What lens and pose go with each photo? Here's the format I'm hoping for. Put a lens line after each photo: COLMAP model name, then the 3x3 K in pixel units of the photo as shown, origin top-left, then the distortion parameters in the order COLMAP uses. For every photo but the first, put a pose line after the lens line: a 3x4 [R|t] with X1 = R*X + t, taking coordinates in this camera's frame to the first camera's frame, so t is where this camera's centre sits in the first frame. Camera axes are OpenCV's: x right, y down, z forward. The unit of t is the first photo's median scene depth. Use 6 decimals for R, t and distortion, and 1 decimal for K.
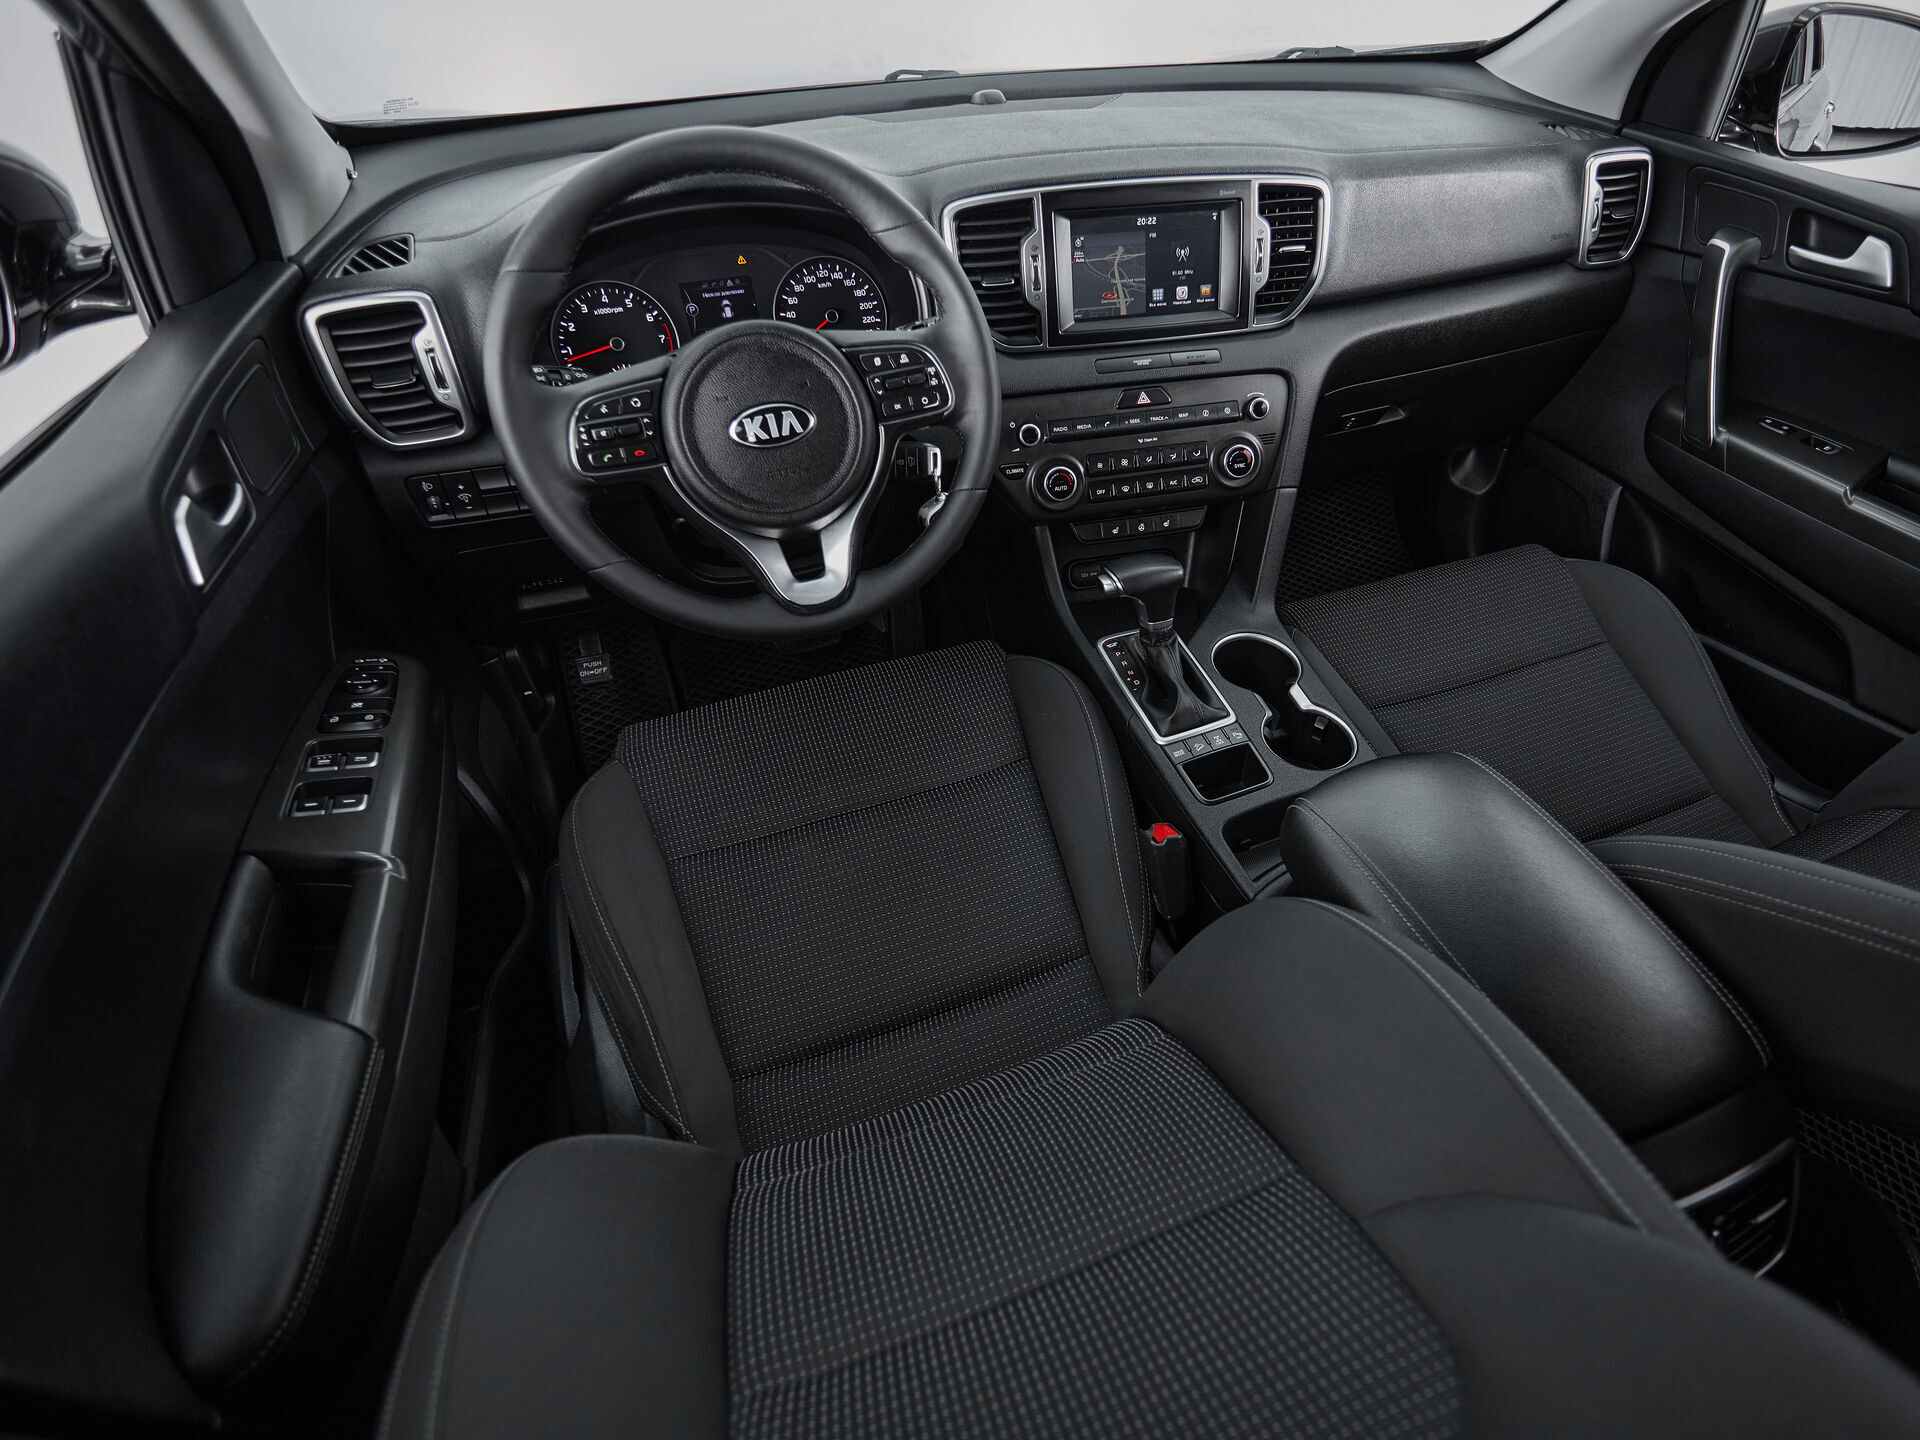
lens RADIAL K [[1045.2, 0, 1073.0], [0, 1045.2, 711.0], [0, 0, 1]] dist [0.004283, -0.005242]
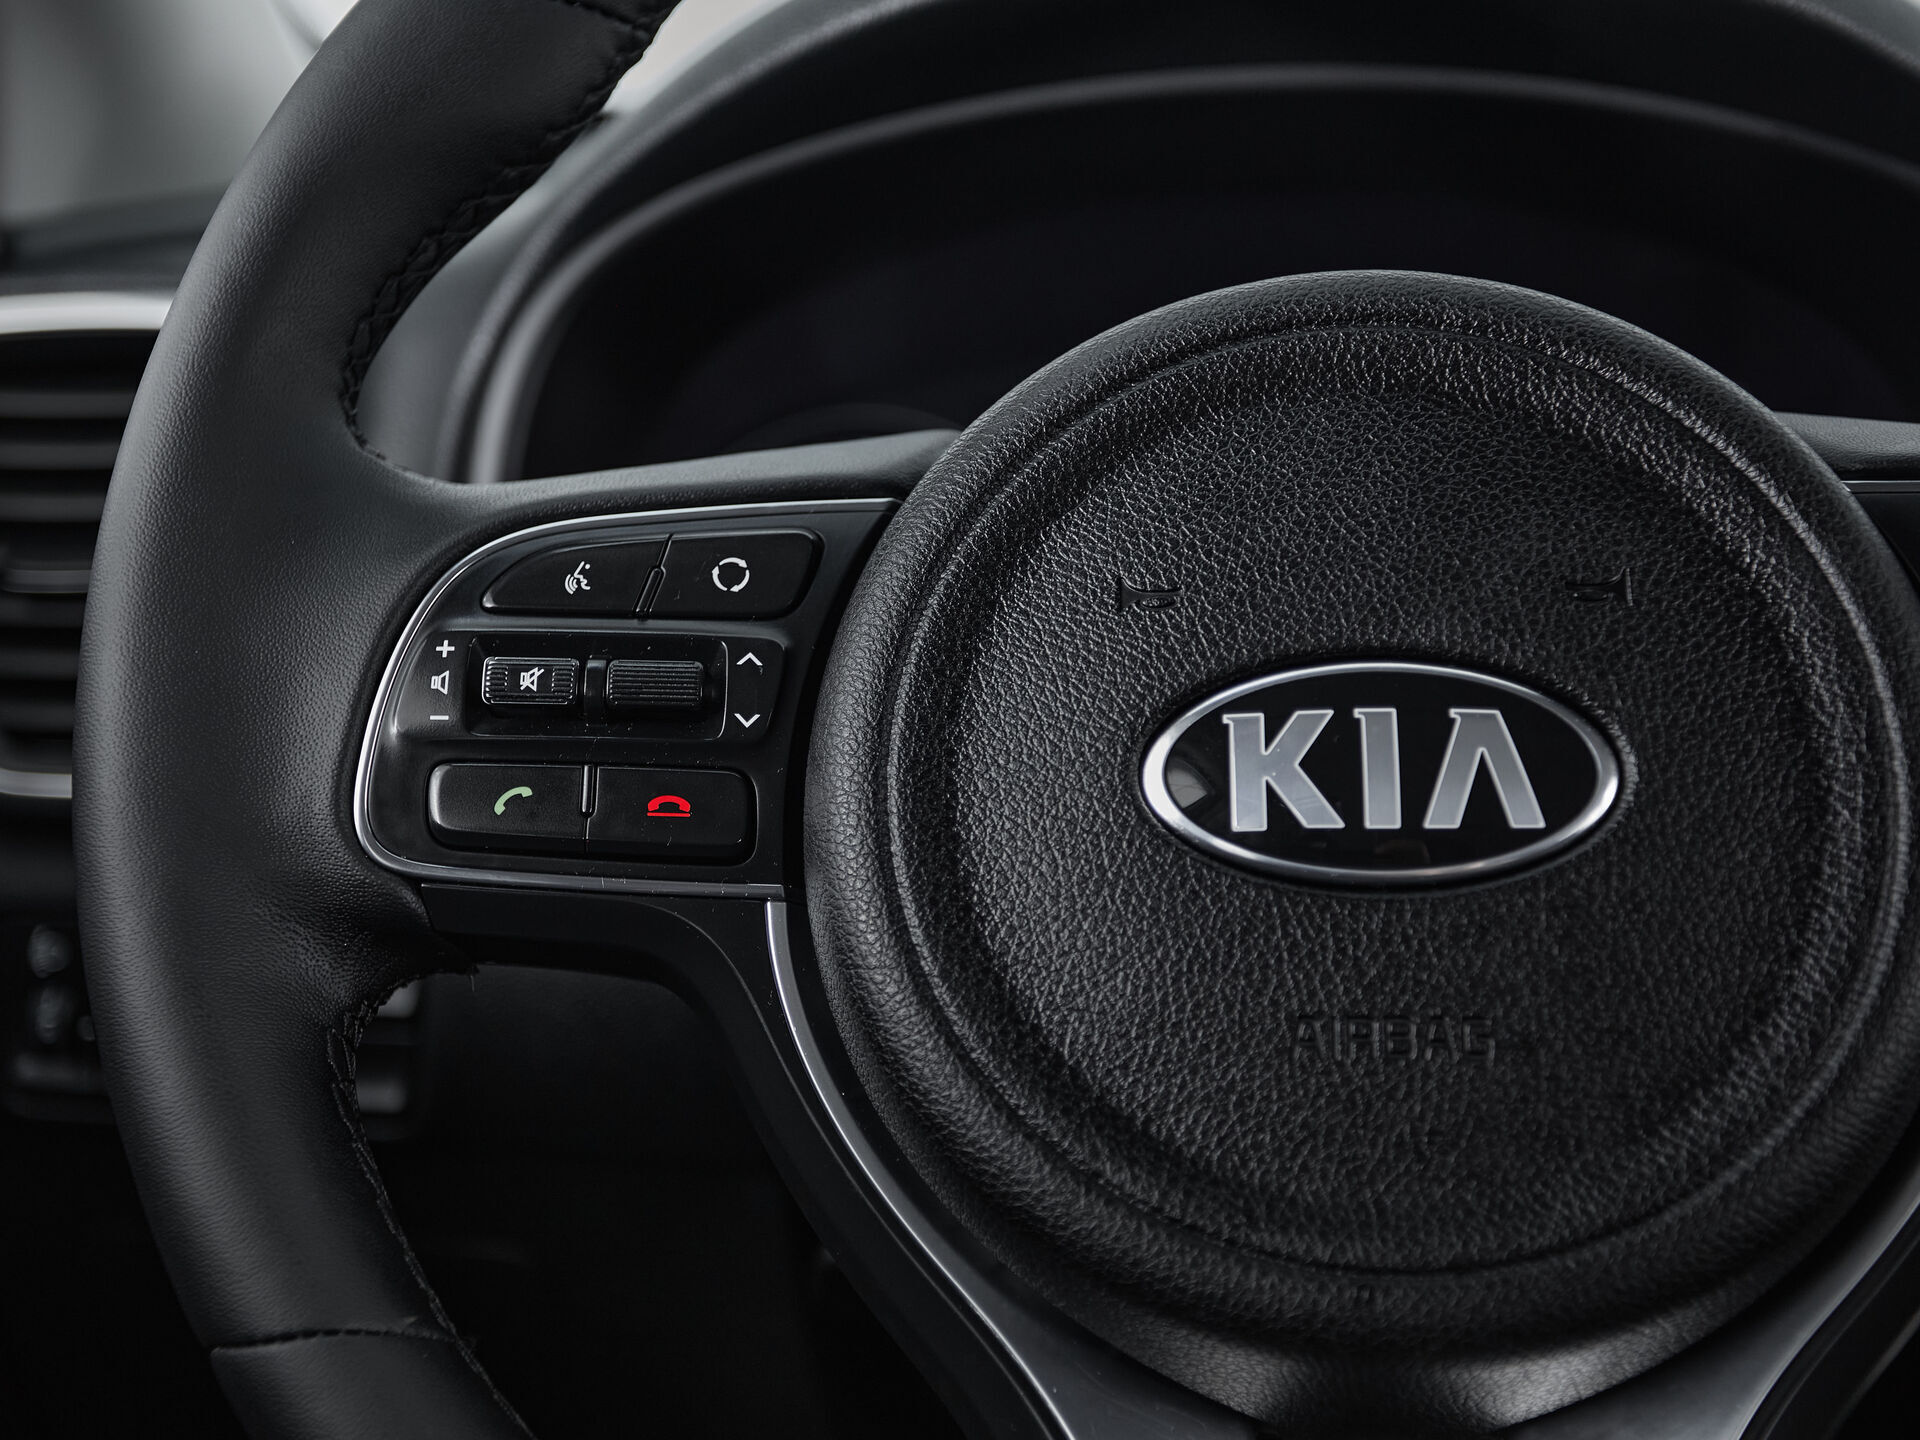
lens RADIAL K [[2427.3, 0, 884.1], [0, 2427.3, 718.3], [0, 0, 1]] dist [0.040516, 0.000000]
pose [[0.881496, 0.089159, -0.463697, -0.130568], [-0.295409, 0.870230, -0.394250, -0.072455], [0.368372, 0.484510, 0.793443, 0.486669]]
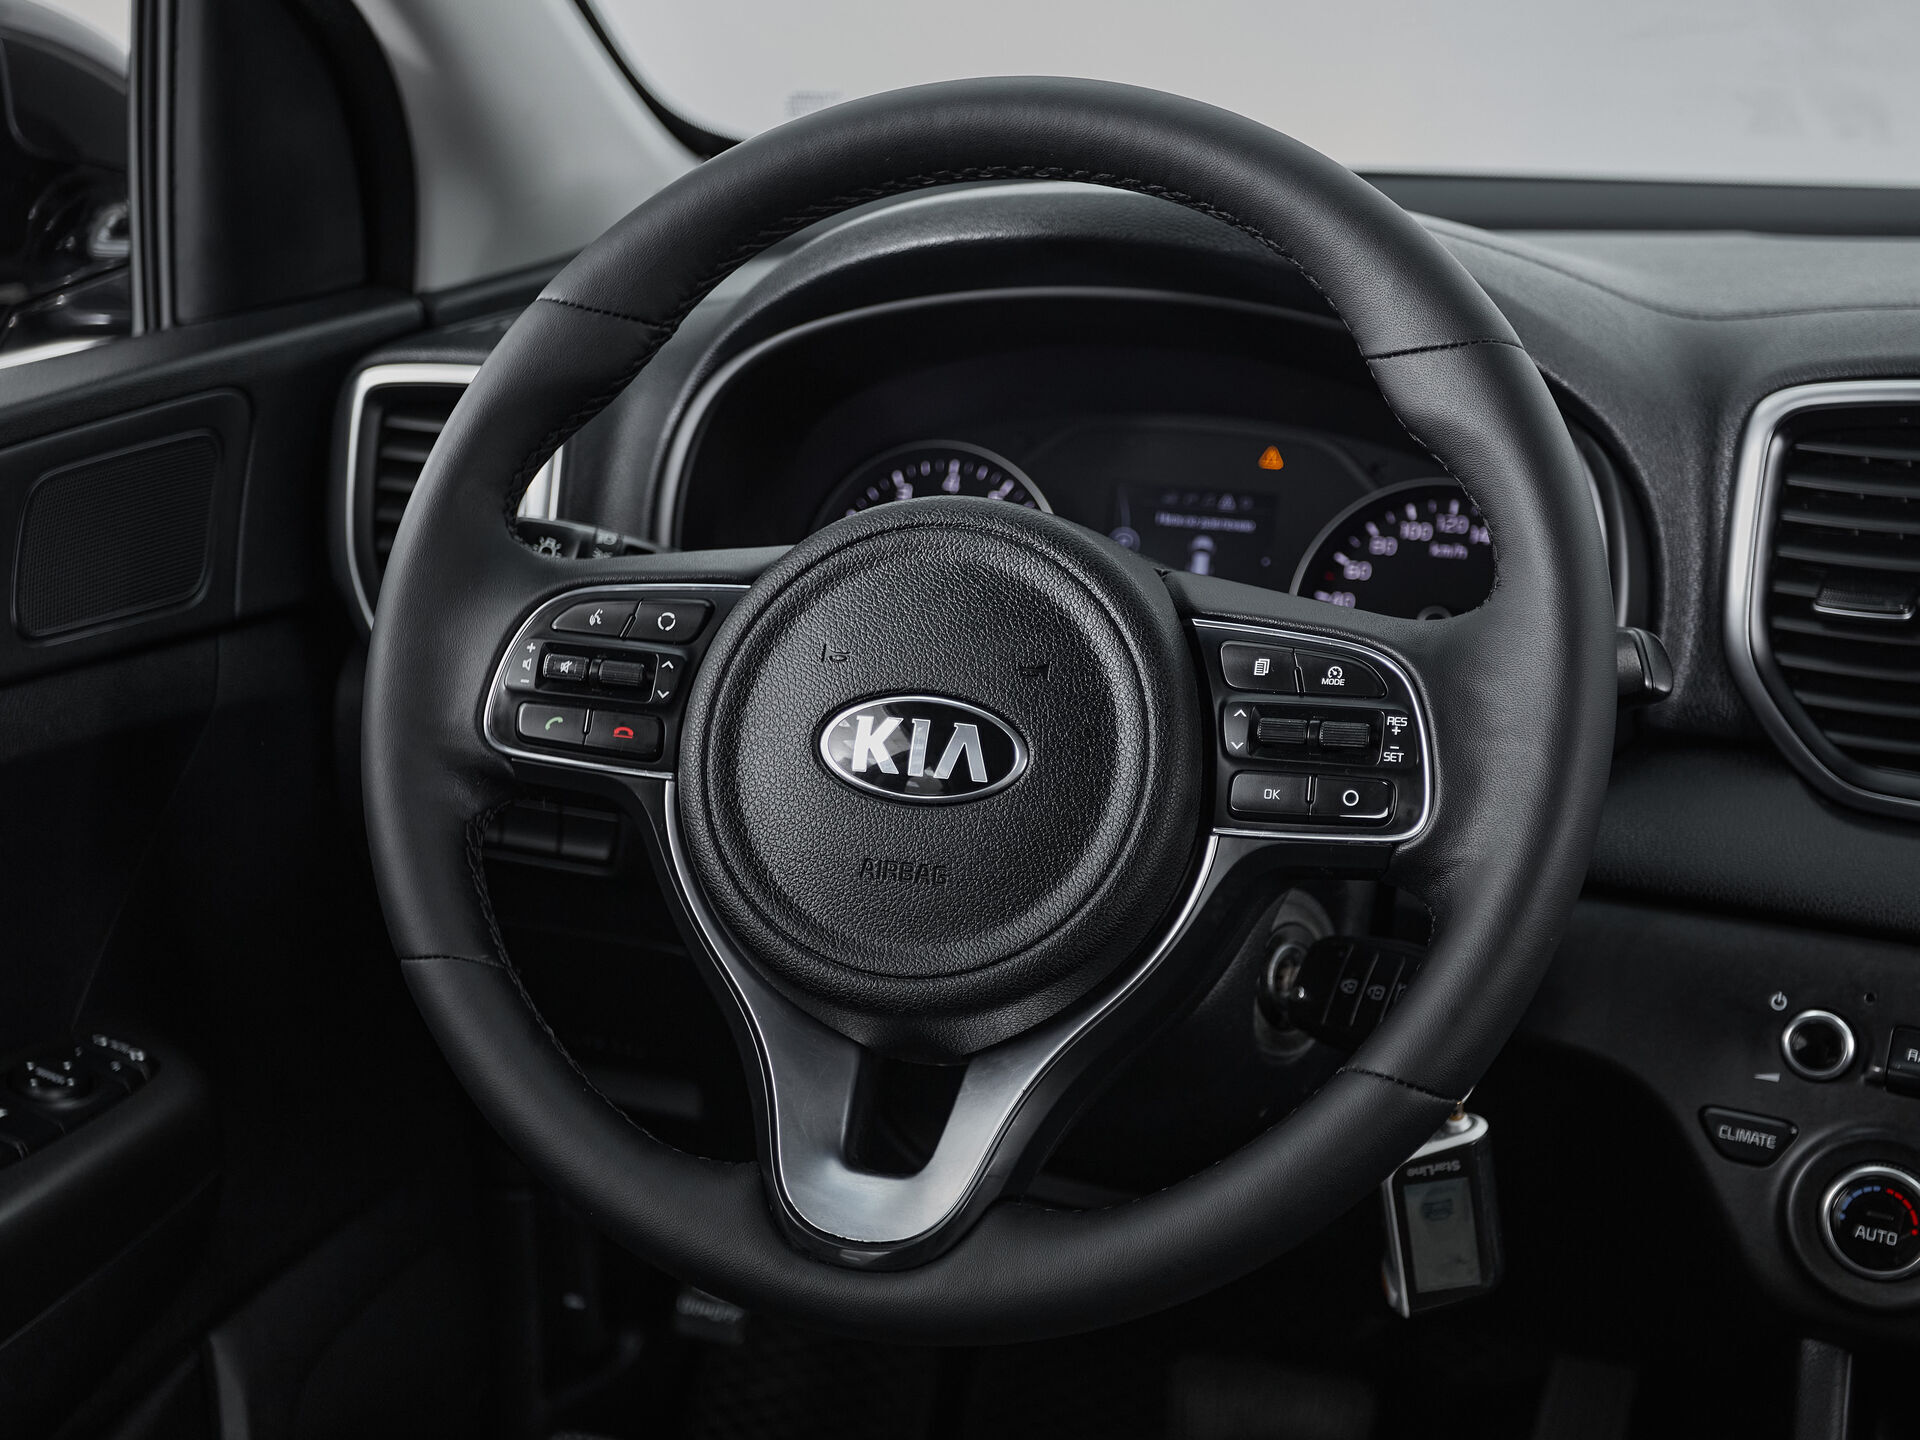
lens RADIAL K [[2427.3, 0, 991.3], [0, 2427.3, 745.0], [0, 0, 1]] dist [0.040516, 0.000000]
pose [[0.769254, 0.206433, -0.604677, 0.194802], [-0.420458, 0.876139, -0.235787, -0.060606], [0.481107, 0.435621, 0.760770, 0.266009]]
